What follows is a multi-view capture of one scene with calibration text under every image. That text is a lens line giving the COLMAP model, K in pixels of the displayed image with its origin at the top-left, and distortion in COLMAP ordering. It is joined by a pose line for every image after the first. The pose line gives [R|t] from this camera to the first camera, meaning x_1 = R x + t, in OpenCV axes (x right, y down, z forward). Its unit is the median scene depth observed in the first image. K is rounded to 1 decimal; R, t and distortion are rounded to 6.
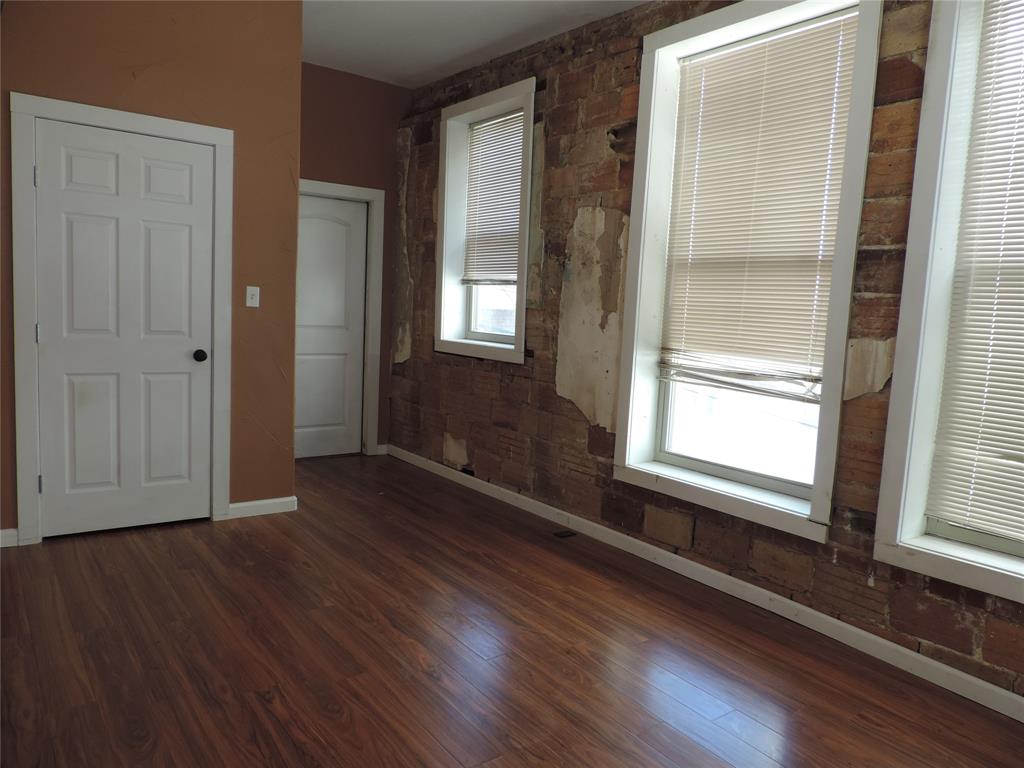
lens RADIAL K [[730.3, 0, 516.2], [0, 730.3, 383.1], [0, 0, 1]] dist [-0.014406, -0.003185]
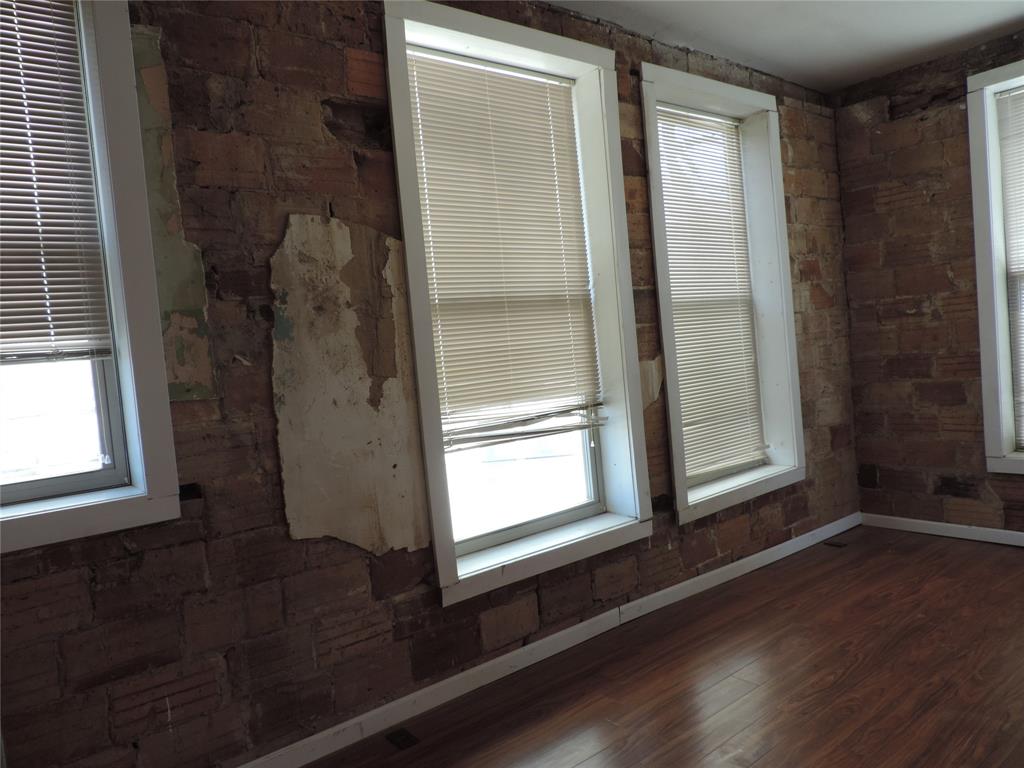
lens RADIAL K [[730.3, 0, 516.6], [0, 730.3, 383.5], [0, 0, 1]] dist [-0.014406, -0.003185]
pose [[-0.042005, -0.106268, 0.993450, -0.532221], [0.182233, 0.976833, 0.112196, -0.143034], [-0.982358, 0.185752, -0.021666, 0.881014]]
